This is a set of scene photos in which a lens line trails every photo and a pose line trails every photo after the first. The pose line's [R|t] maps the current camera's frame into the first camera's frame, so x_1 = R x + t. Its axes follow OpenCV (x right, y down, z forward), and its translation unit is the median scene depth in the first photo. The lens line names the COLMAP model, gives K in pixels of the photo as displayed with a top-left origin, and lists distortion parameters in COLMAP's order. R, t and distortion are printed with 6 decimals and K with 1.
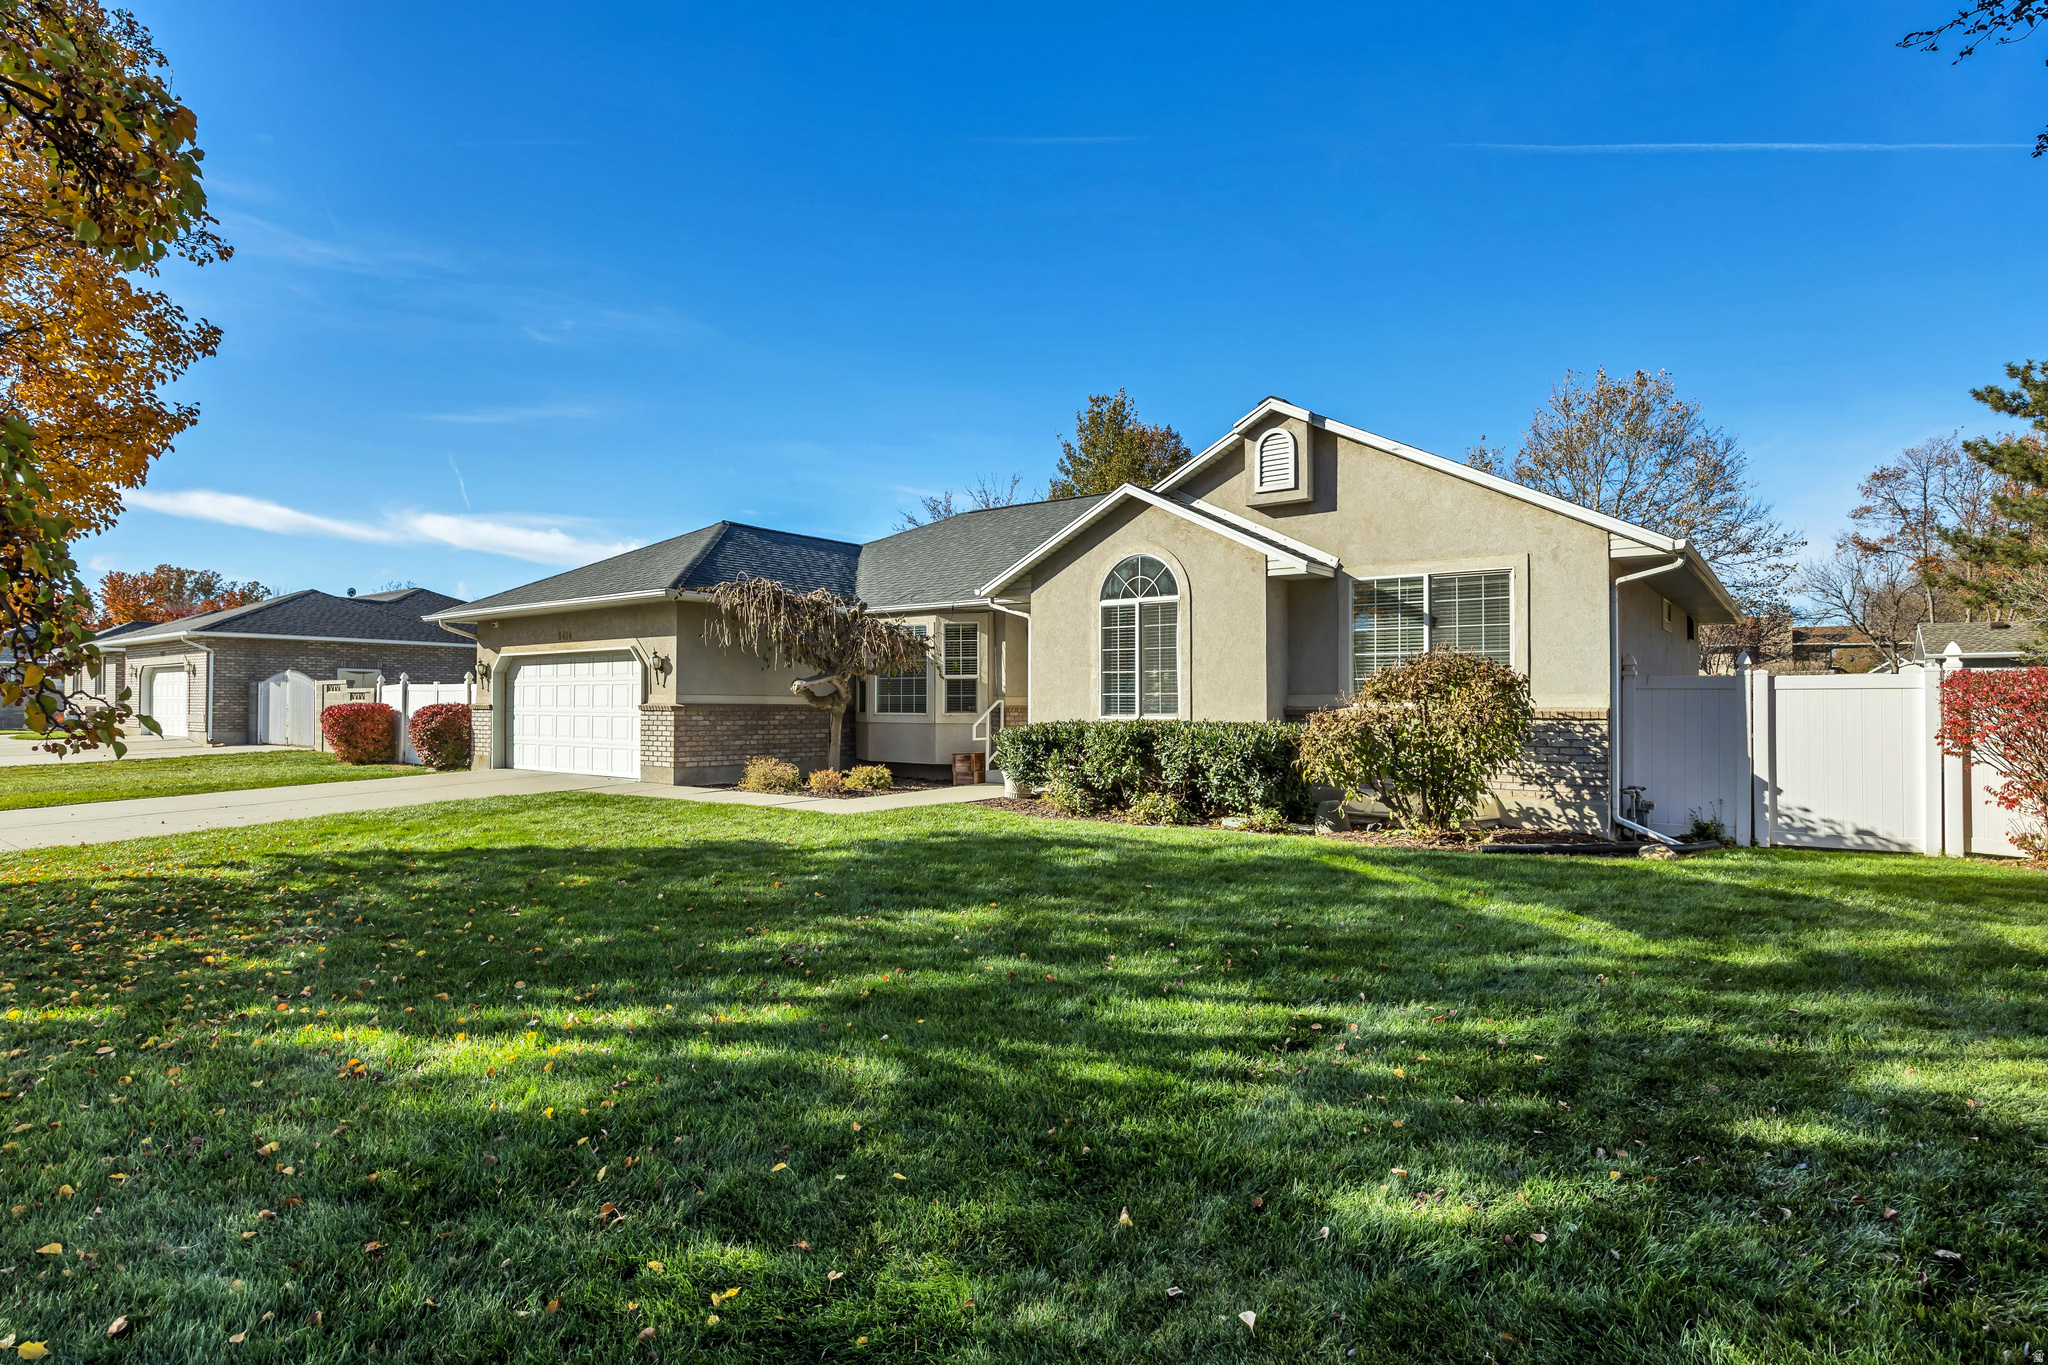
lens RADIAL K [[1073.2, 0, 1025.7], [0, 1073.2, 691.3], [0, 0, 1]] dist [-0.005584, -0.001502]
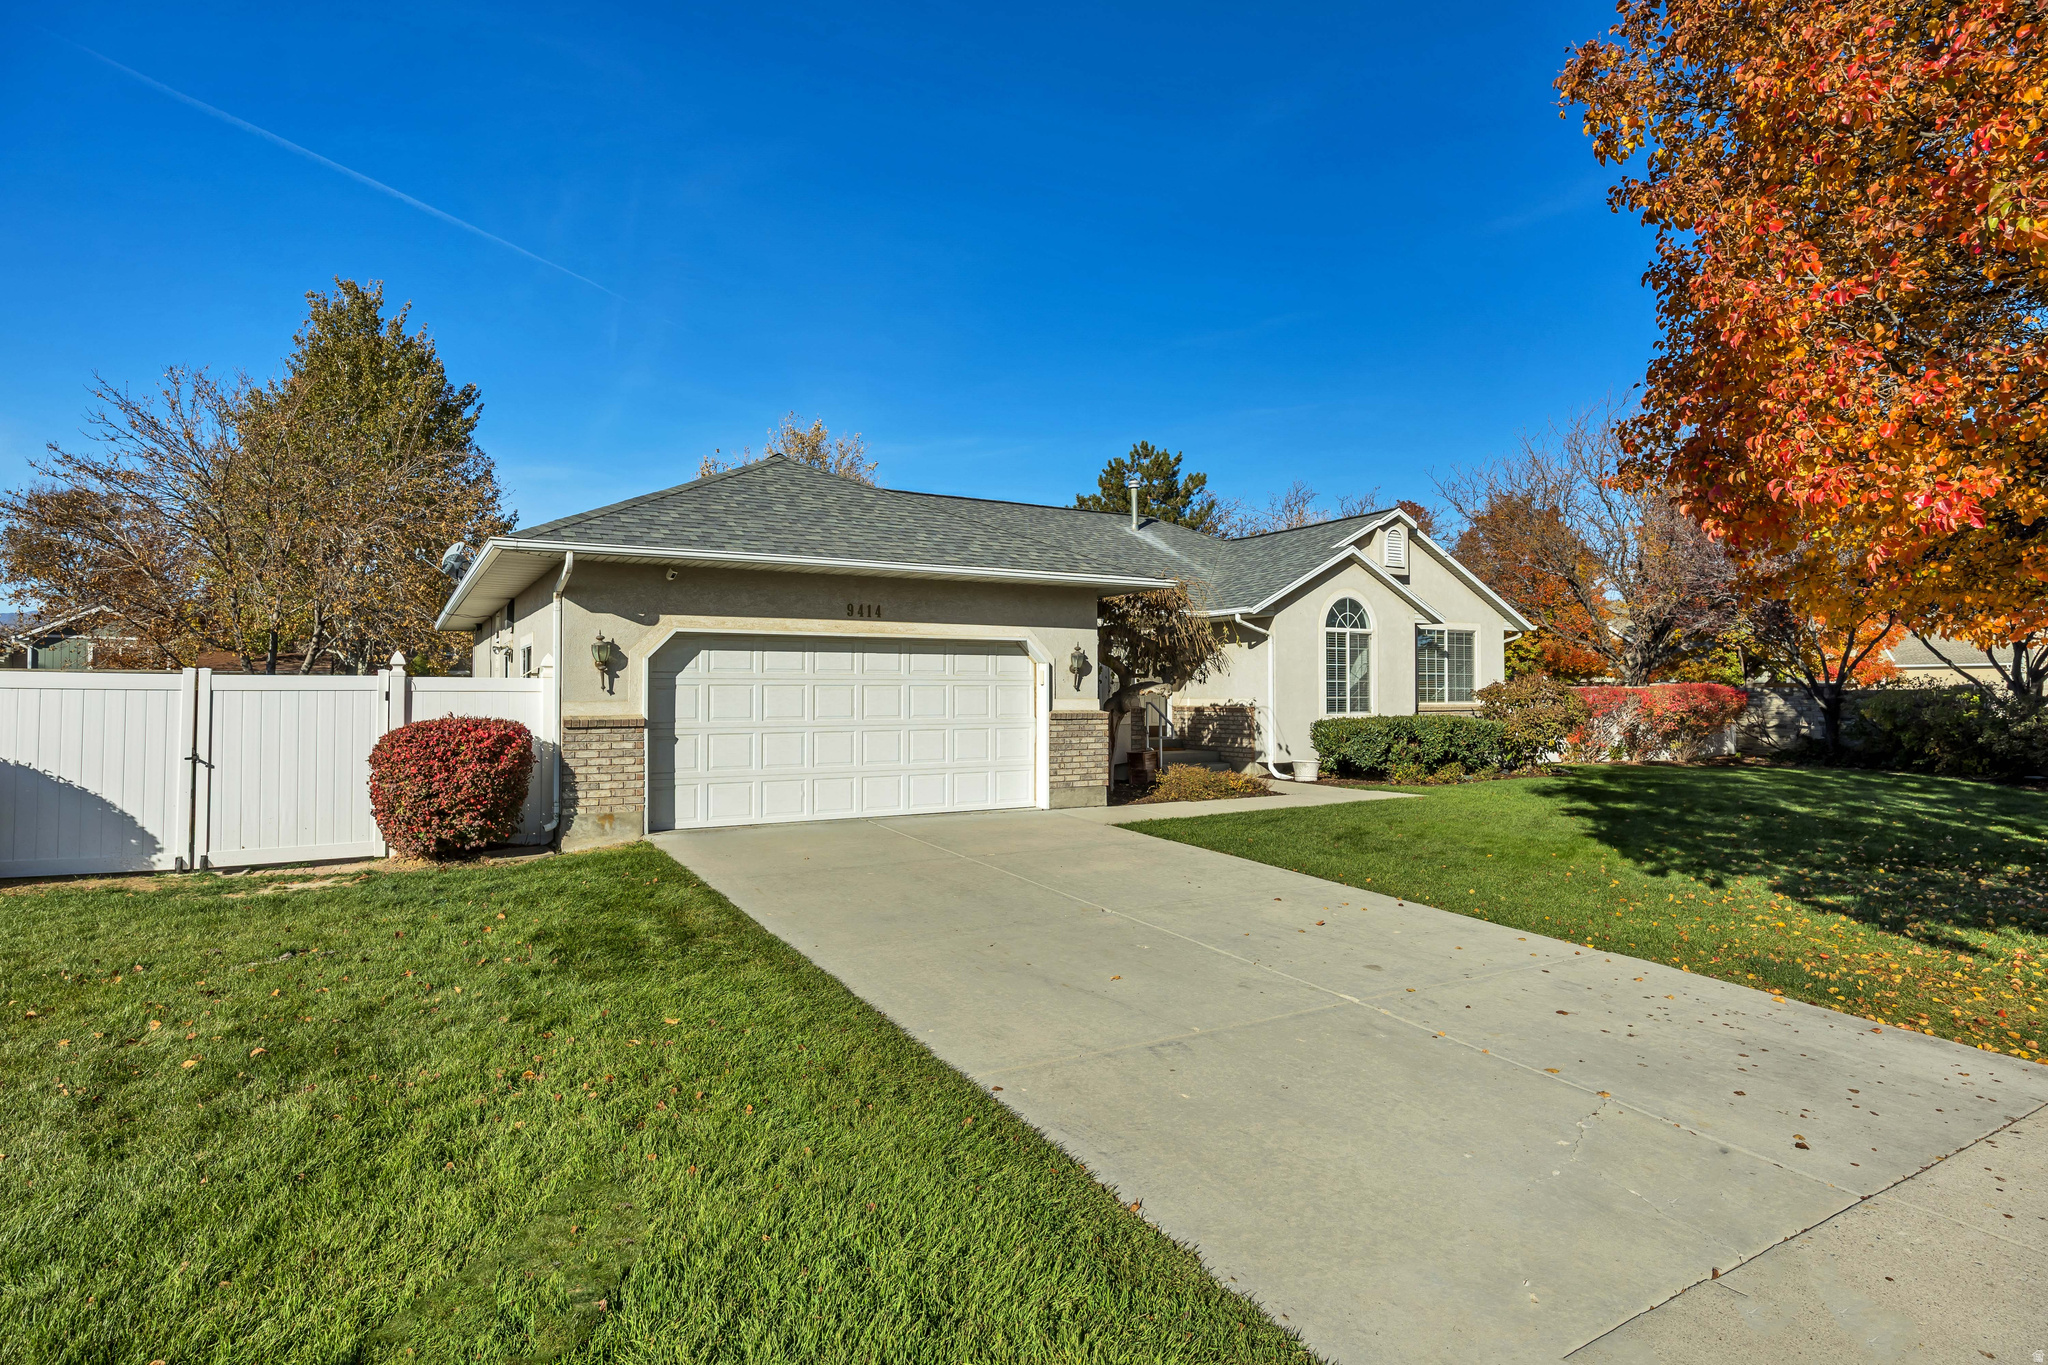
lens RADIAL K [[1073.2, 0, 1026.9], [0, 1073.2, 676.6], [0, 0, 1]] dist [-0.005584, -0.001502]
pose [[0.370013, 0.010559, 0.928967, -1.324407], [-0.010399, 0.999920, -0.007224, -0.009855], [-0.928968, -0.006987, 0.370093, 0.866135]]
